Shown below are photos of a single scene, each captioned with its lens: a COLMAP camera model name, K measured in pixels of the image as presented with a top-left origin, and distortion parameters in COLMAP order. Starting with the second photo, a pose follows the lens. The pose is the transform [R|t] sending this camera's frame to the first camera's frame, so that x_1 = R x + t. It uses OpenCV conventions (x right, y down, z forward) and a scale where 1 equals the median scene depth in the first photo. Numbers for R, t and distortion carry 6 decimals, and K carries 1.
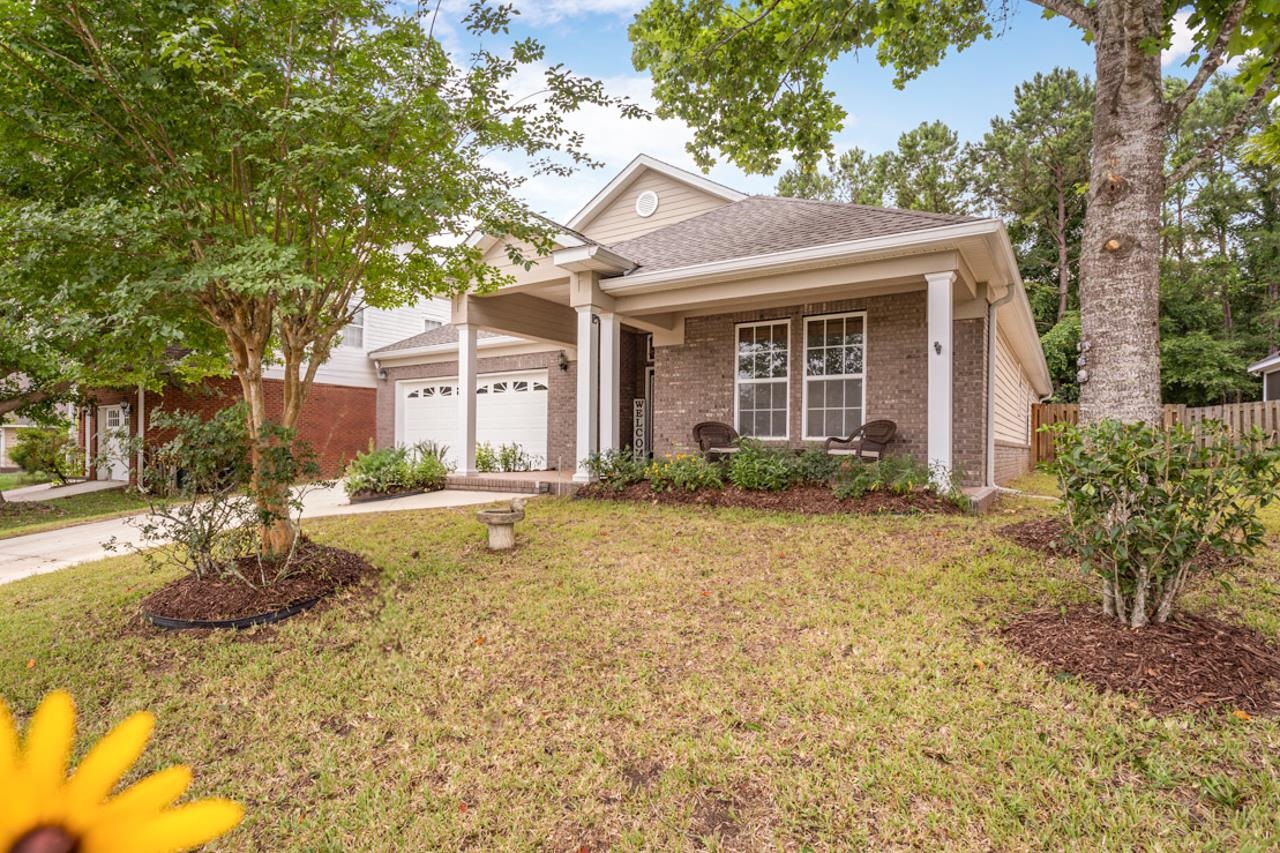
lens RADIAL K [[820.0, 0, 637.2], [0, 820.0, 430.1], [0, 0, 1]] dist [0.001649, -0.000127]
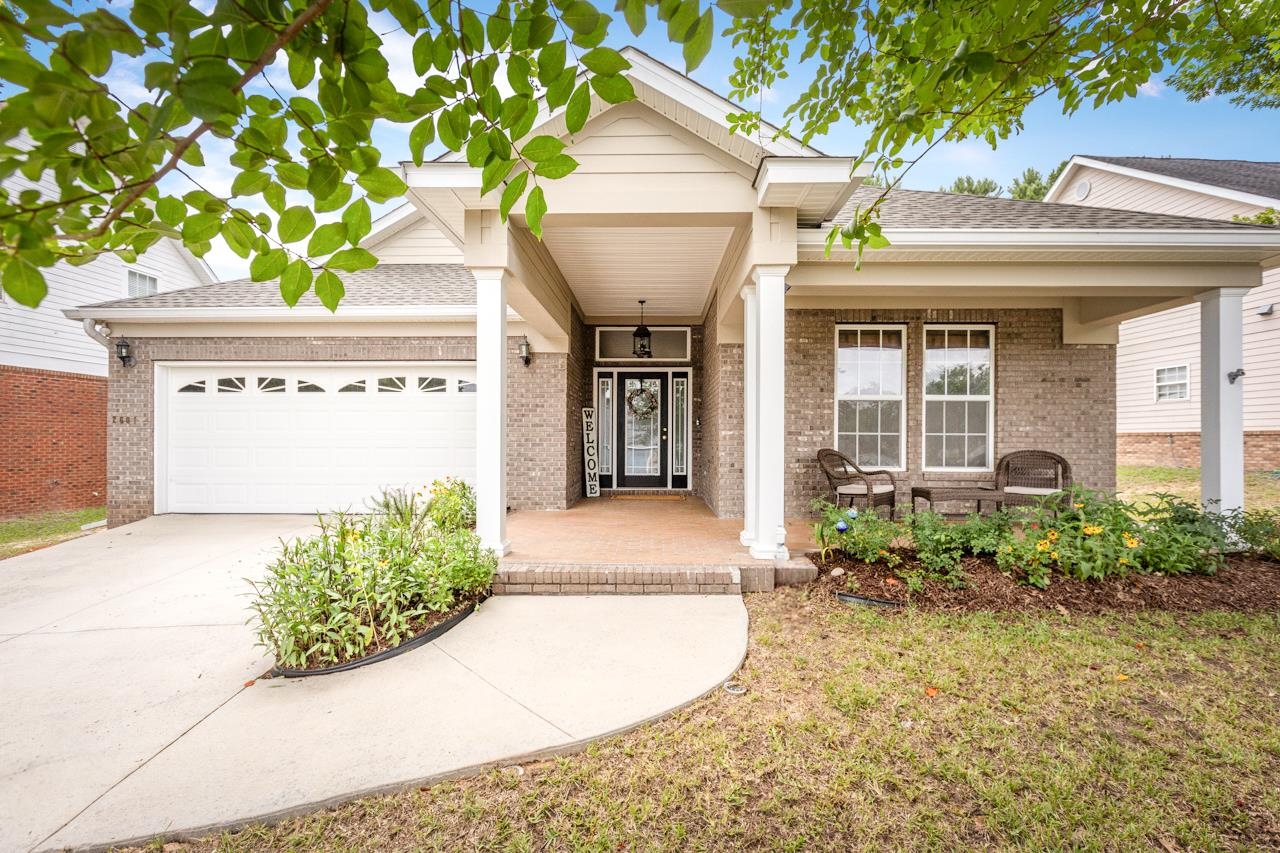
lens RADIAL K [[595.1, 0, 646.6], [0, 595.1, 418.1], [0, 0, 1]] dist [0.000077, -0.000025]
pose [[0.806048, 0.011967, 0.591729, -0.365663], [-0.013604, 0.999906, -0.001690, -0.035348], [-0.591693, -0.006687, 0.806135, 0.644330]]
